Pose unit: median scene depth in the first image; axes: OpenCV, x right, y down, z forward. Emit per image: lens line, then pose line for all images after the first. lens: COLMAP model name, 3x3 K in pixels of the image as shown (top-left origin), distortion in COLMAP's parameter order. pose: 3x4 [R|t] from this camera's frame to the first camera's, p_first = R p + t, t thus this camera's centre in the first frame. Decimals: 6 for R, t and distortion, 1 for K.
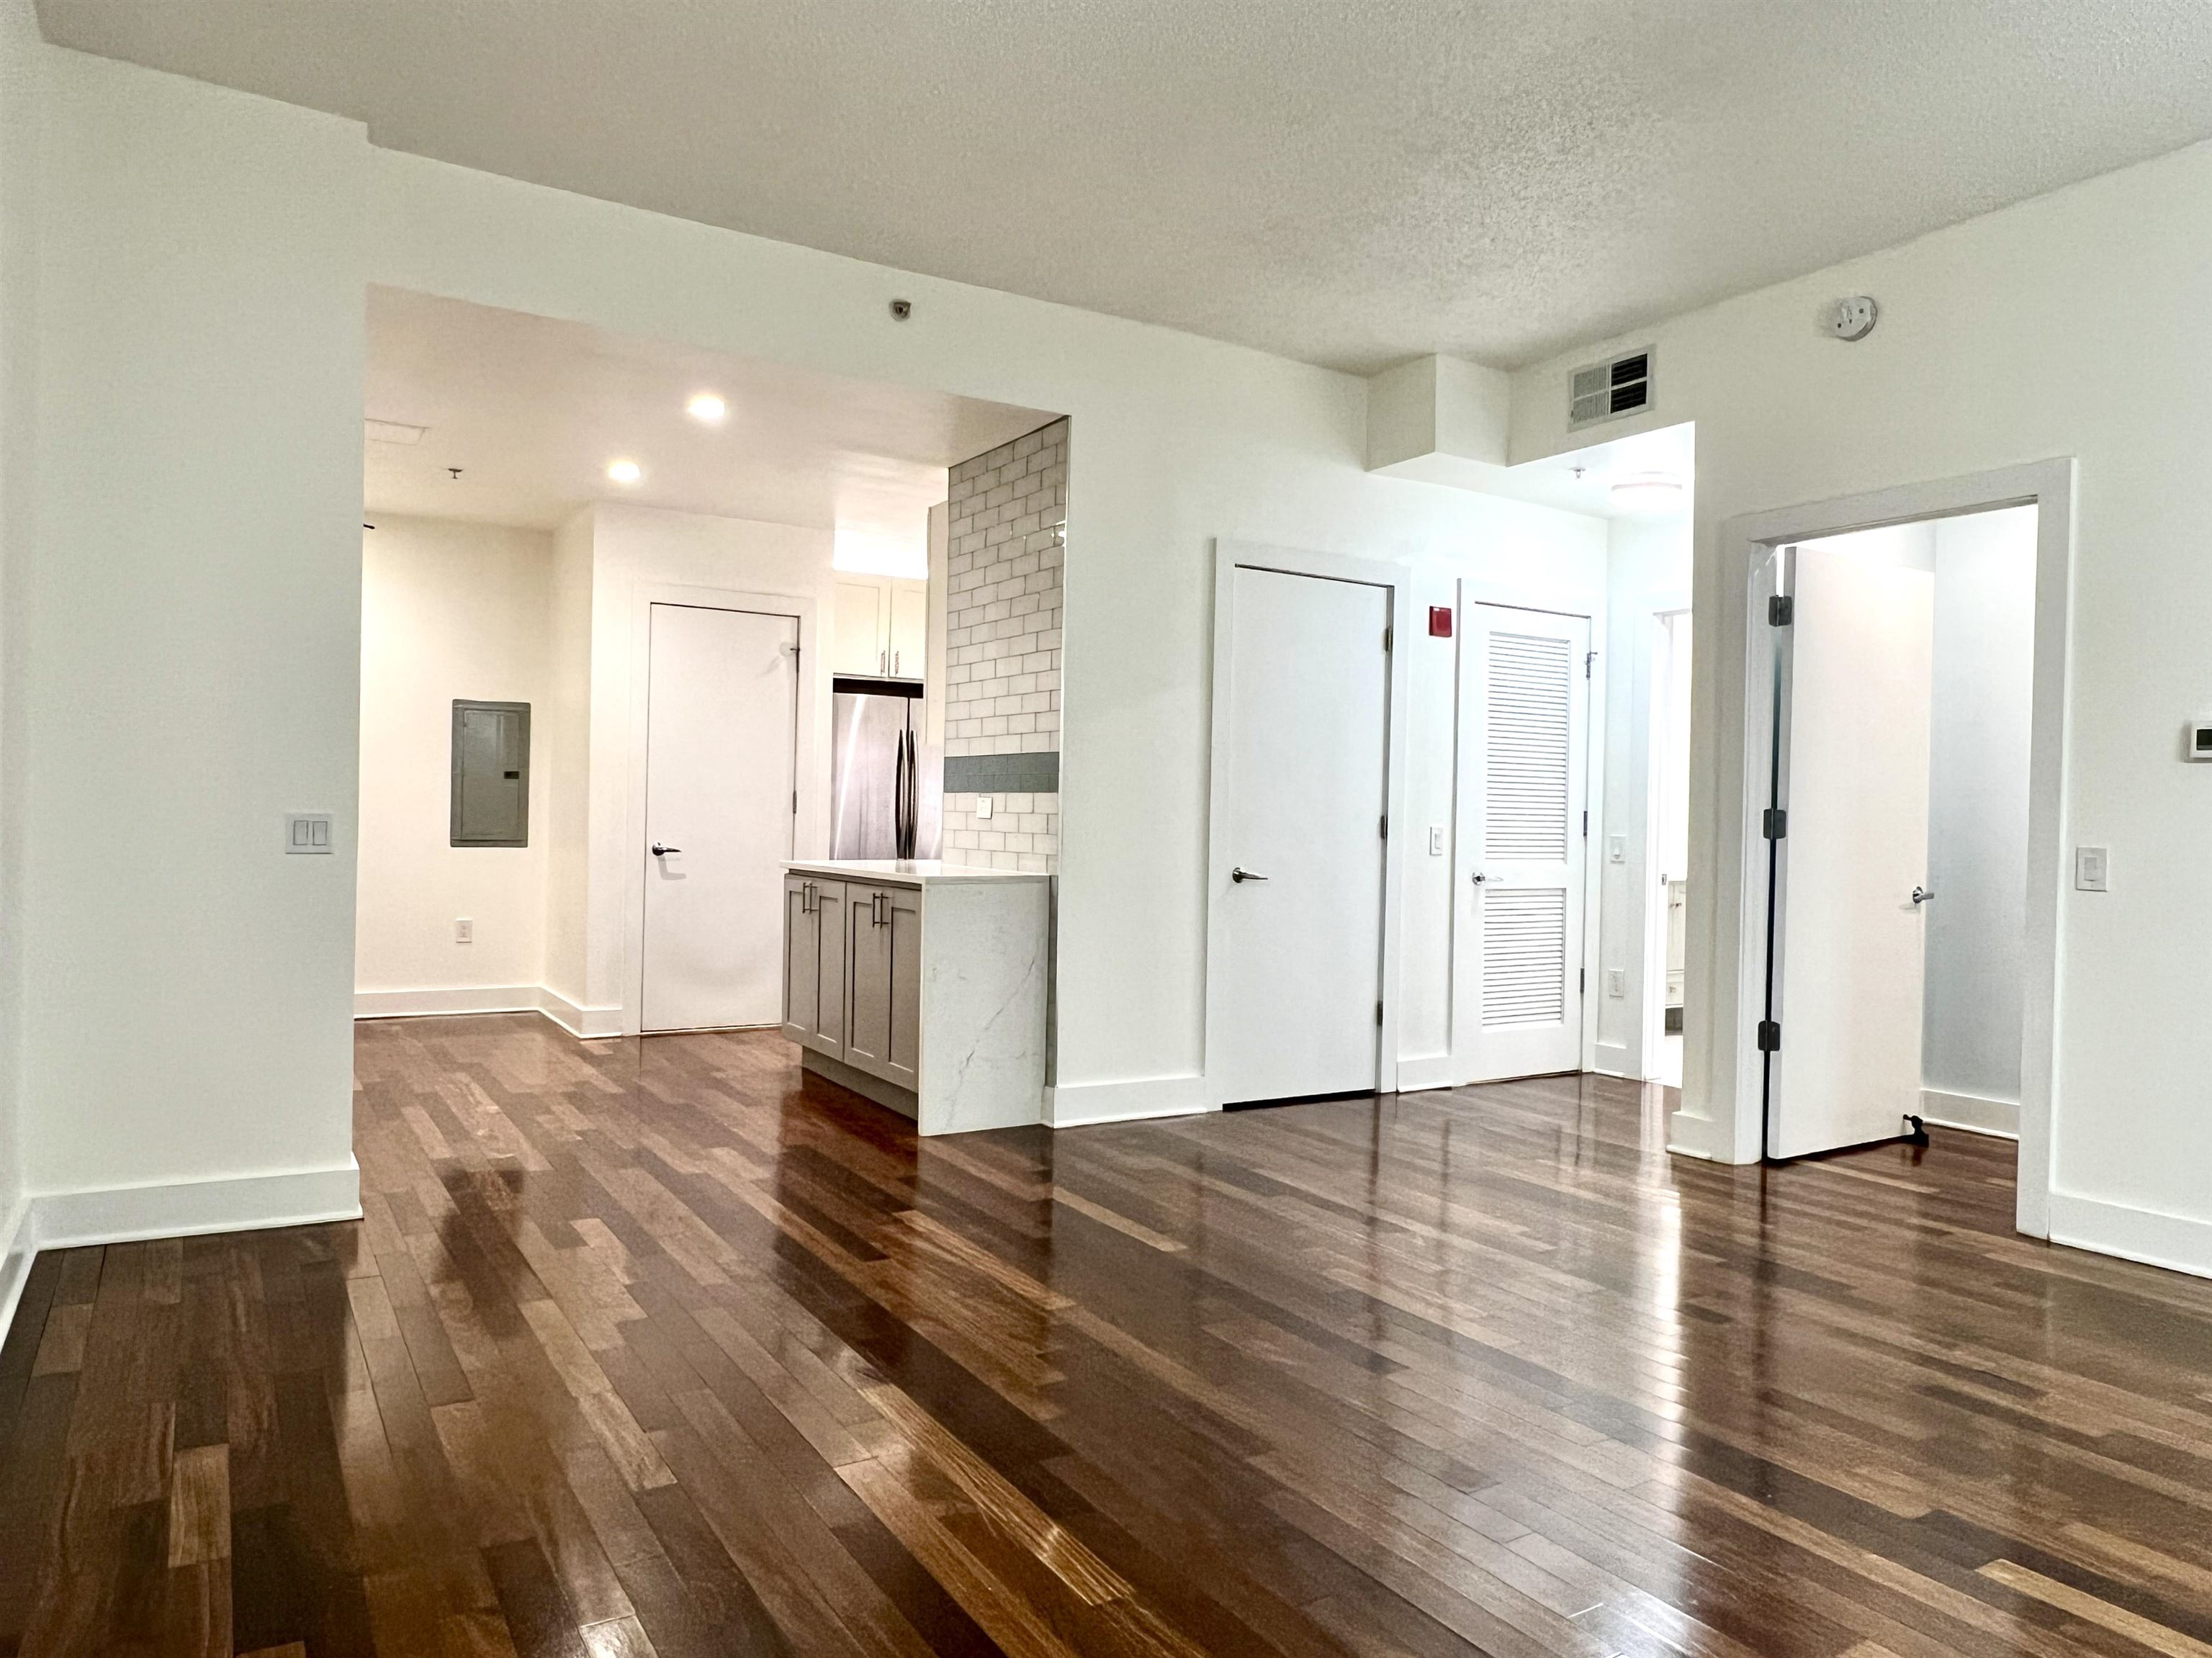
lens RADIAL K [[1469.6, 0, 1106.0], [0, 1469.6, 829.0], [0, 0, 1]] dist [0.003303, -0.002662]
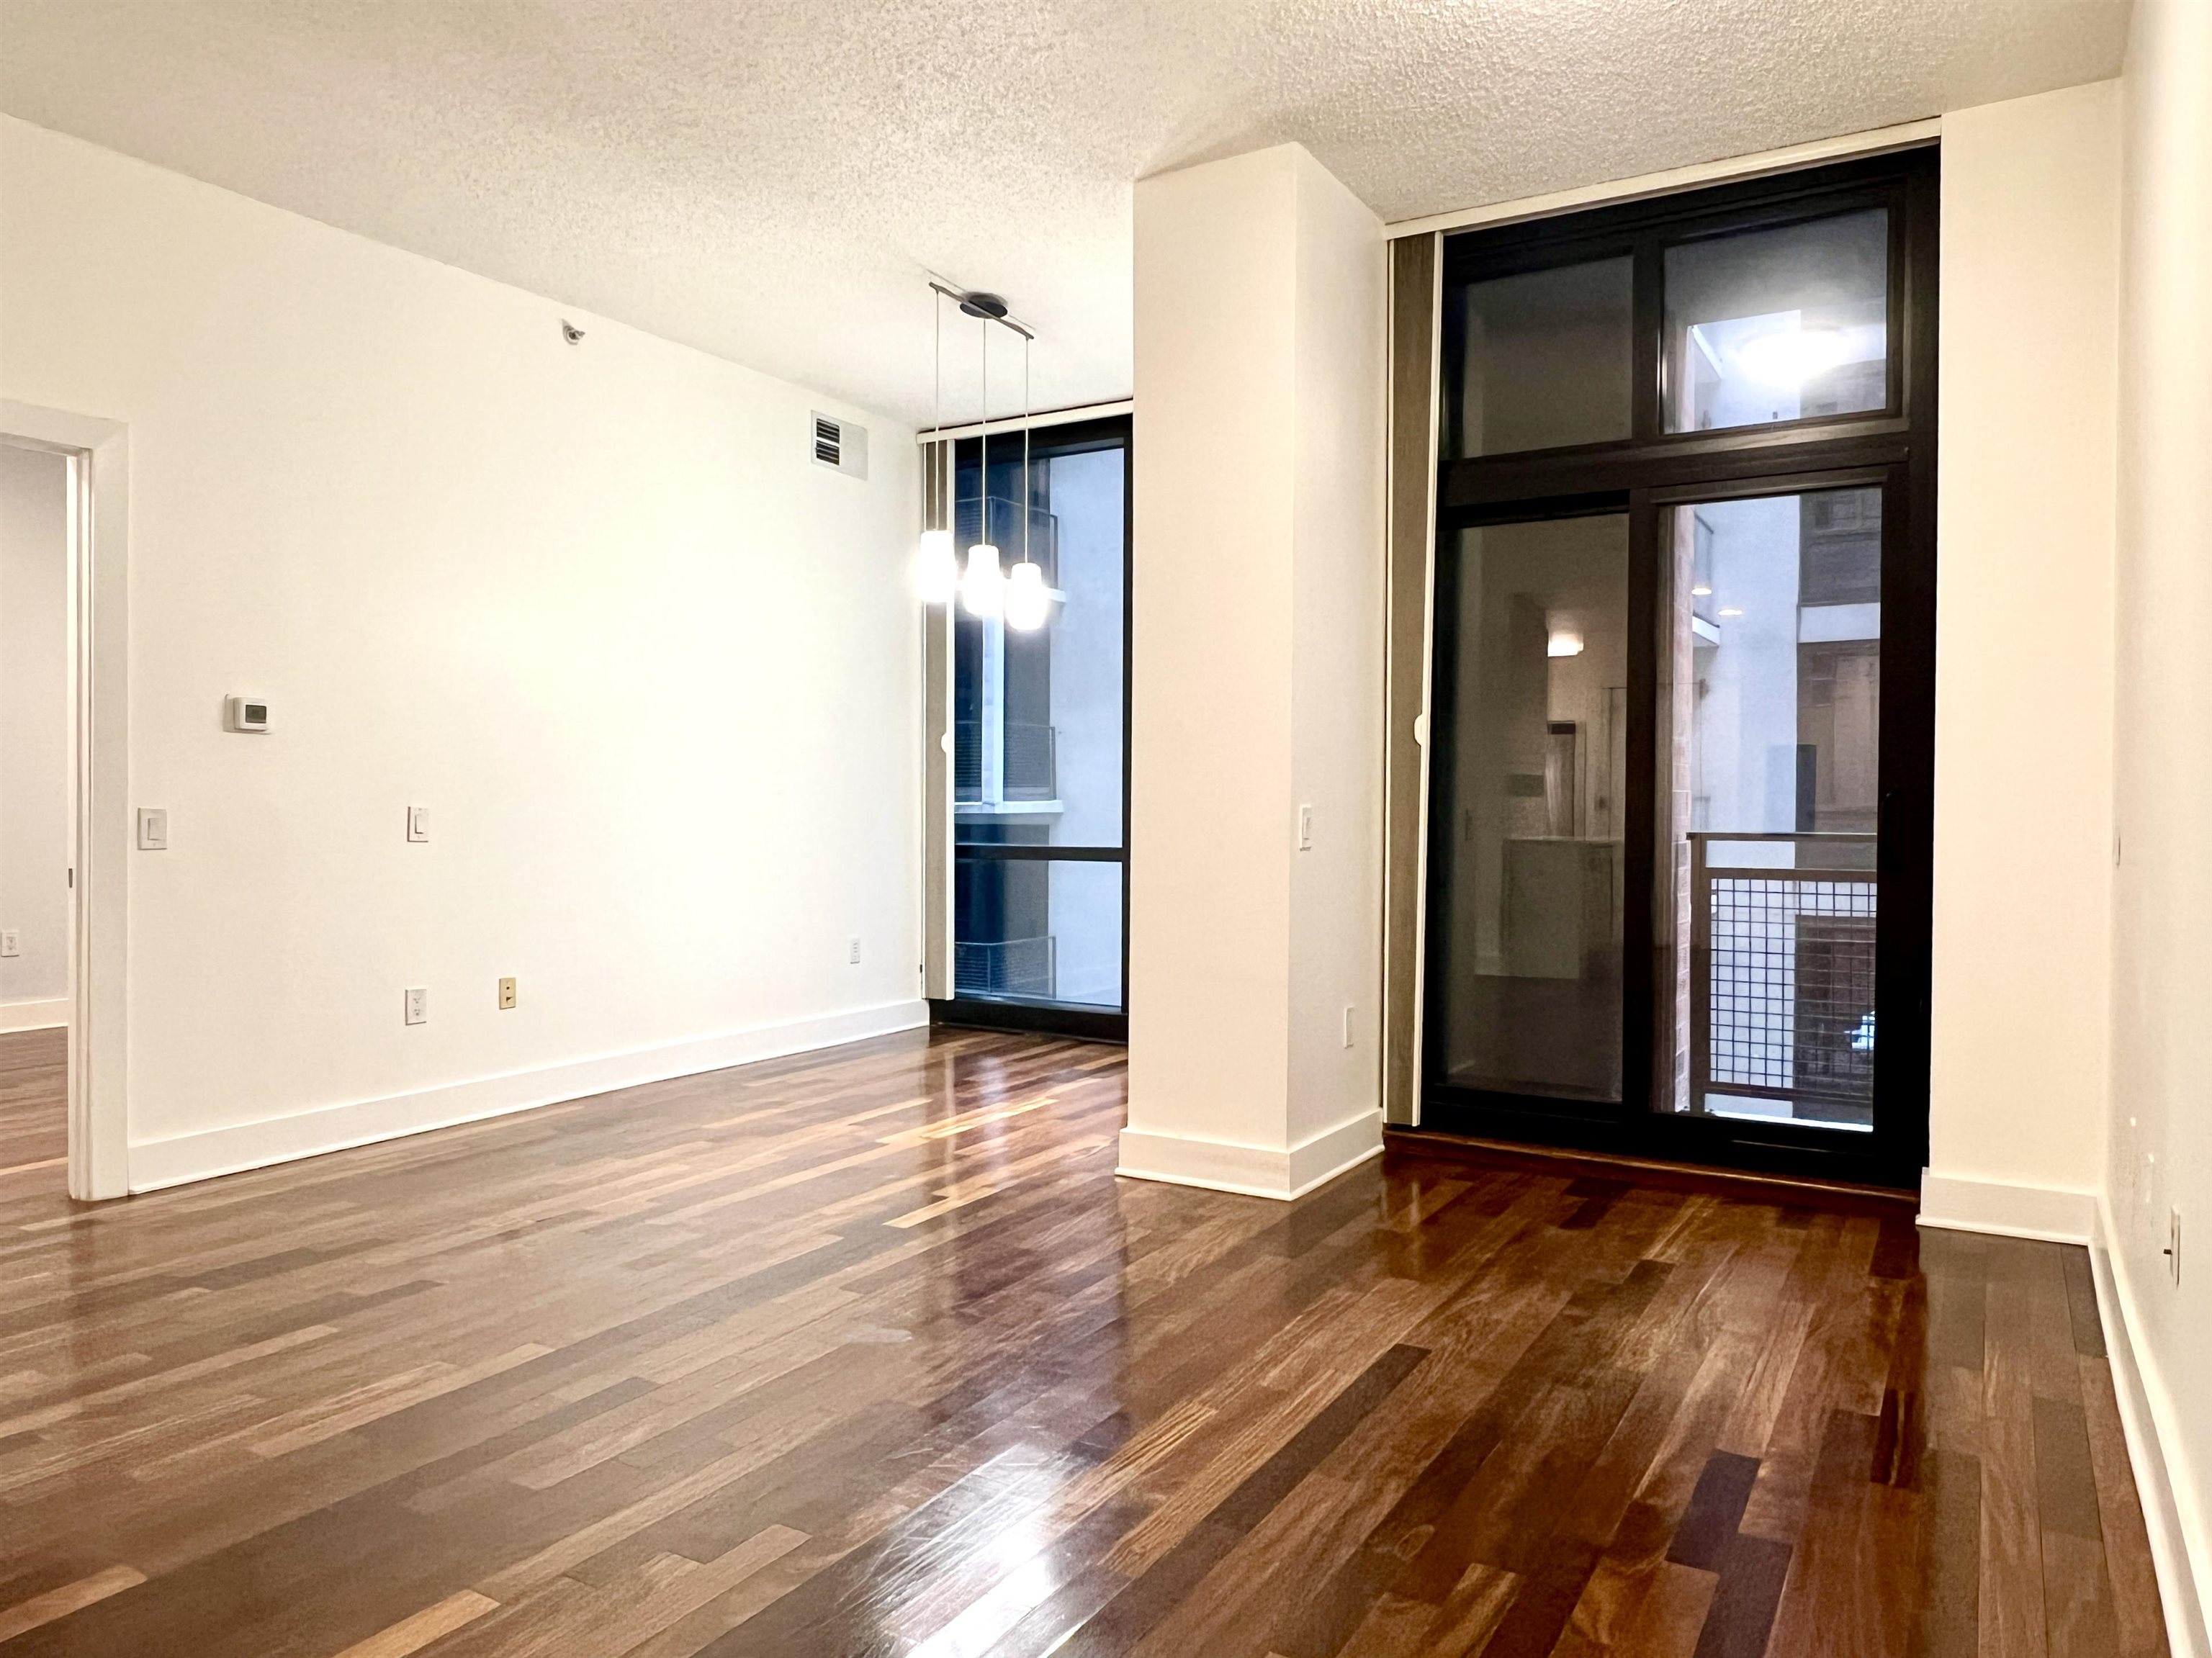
lens RADIAL K [[1480.8, 0, 1095.8], [0, 1480.8, 830.6], [0, 0, 1]] dist [-0.000100, -0.002338]
pose [[-0.460252, -0.037555, 0.886994, -0.436640], [-0.004709, 0.999194, 0.039862, -0.012818], [-0.887776, 0.014170, -0.460058, 0.672143]]
